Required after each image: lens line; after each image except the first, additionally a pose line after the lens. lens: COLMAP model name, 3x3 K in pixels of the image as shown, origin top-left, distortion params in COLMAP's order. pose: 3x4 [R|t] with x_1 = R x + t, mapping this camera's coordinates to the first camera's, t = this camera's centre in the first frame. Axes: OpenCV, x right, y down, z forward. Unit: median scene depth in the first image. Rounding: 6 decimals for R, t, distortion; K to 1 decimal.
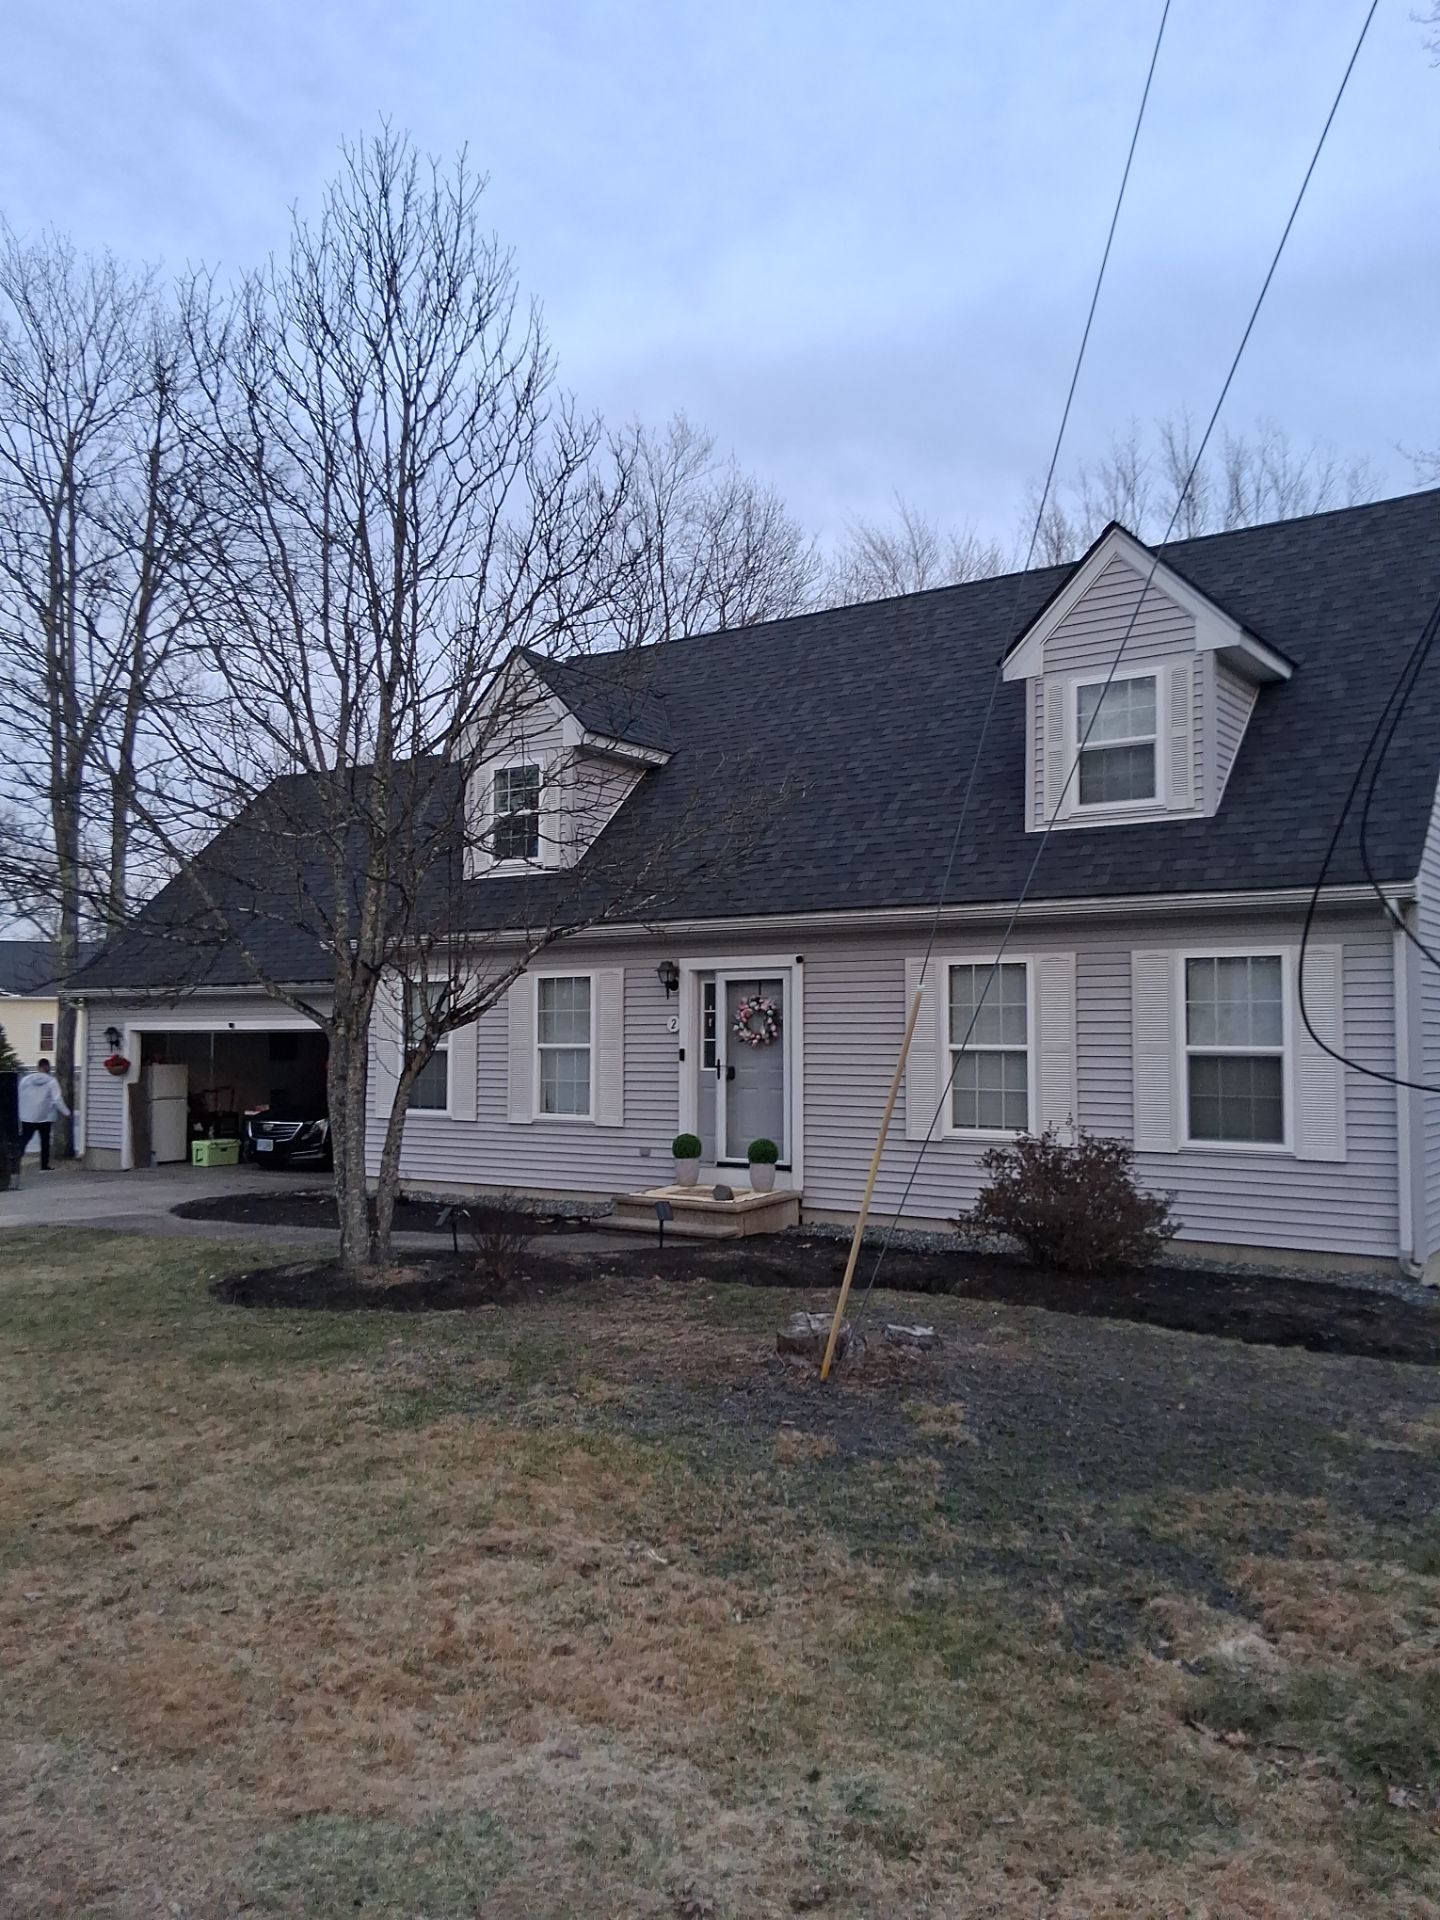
lens RADIAL K [[1511.0, 0, 720.0], [0, 1511.0, 960.0], [0, 0, 1]] dist [0.072076, 0.004003]
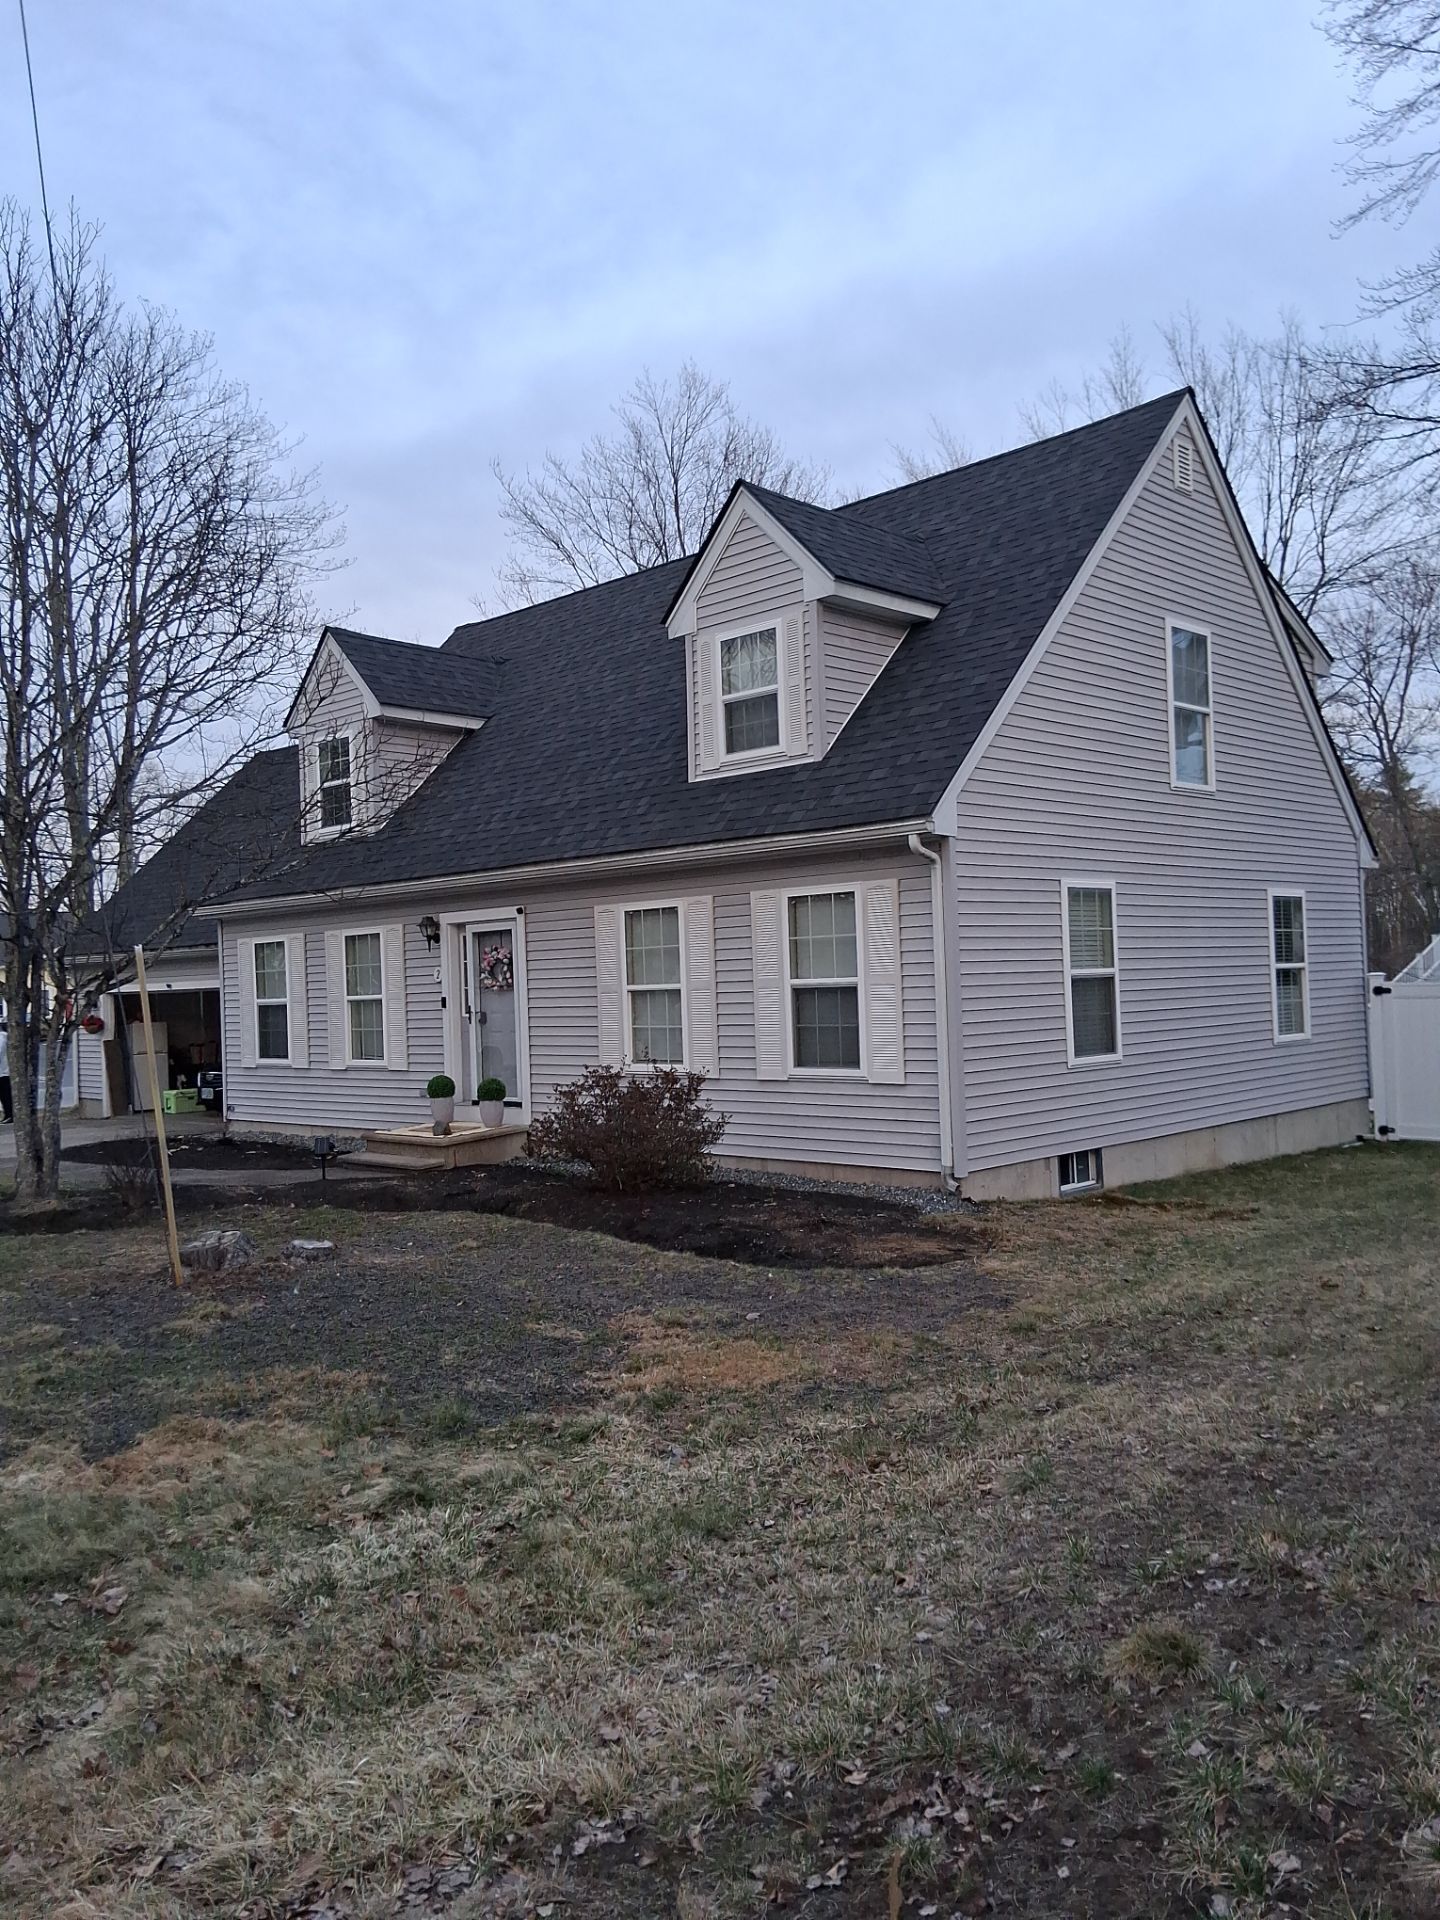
lens RADIAL K [[1512.0, 0, 720.0], [0, 1512.0, 960.0], [0, 0, 1]] dist [0.031683, -0.009023]
pose [[0.987687, -0.039616, -0.151341, 0.375415], [0.045906, 0.998212, 0.038292, 0.000001], [0.149554, -0.044768, 0.987740, -0.043226]]
